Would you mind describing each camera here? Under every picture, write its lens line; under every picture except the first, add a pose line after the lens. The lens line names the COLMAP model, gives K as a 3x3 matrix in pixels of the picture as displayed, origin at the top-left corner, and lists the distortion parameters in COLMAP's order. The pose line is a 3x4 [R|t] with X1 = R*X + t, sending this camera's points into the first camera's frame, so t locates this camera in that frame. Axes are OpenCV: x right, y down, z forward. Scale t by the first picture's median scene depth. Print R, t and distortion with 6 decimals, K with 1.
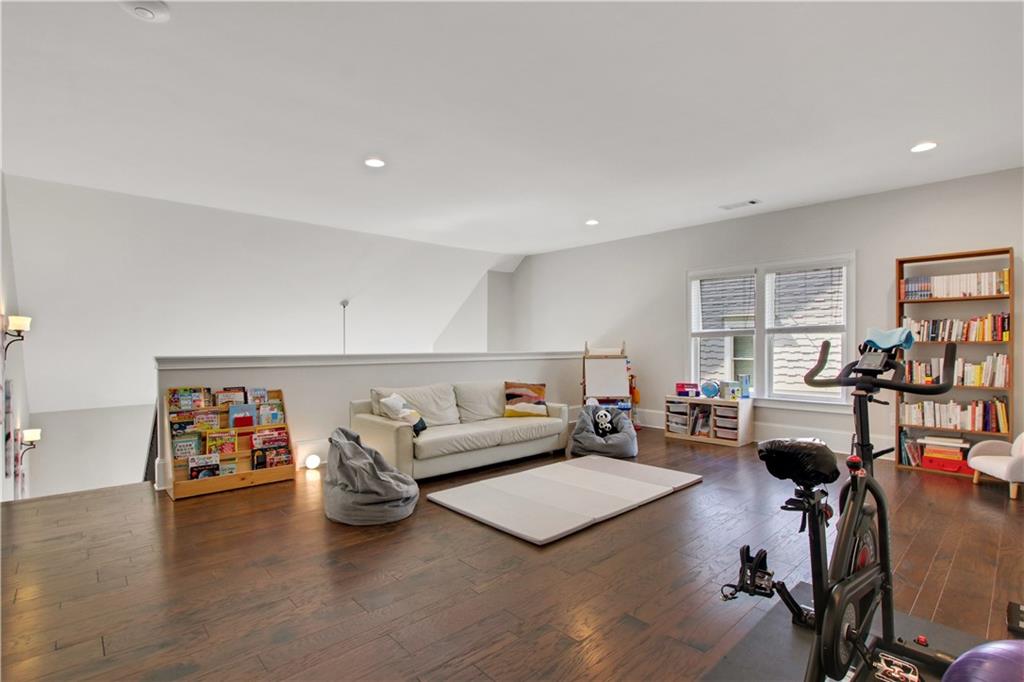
lens RADIAL K [[502.8, 0, 514.2], [0, 502.8, 343.7], [0, 0, 1]] dist [-0.001593, -0.000349]
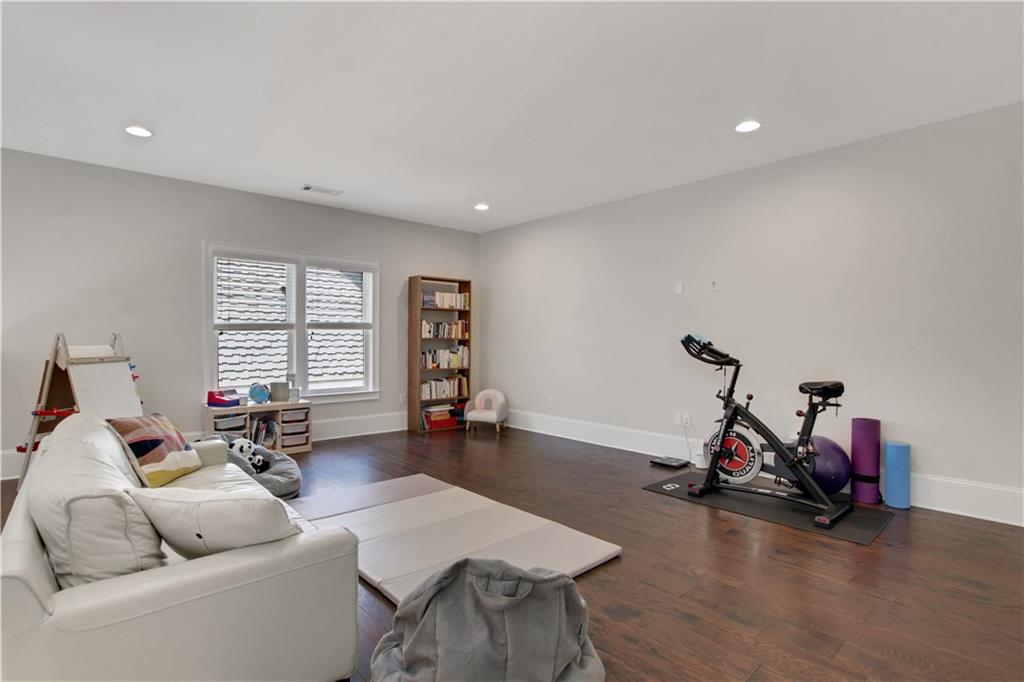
lens RADIAL K [[502.8, 0, 514.1], [0, 502.8, 342.1], [0, 0, 1]] dist [-0.001593, -0.000349]
pose [[0.037383, -0.006866, 0.999277, -0.567688], [-0.010807, 0.999915, 0.007274, -0.006086], [-0.999243, -0.011071, 0.037306, 0.726860]]
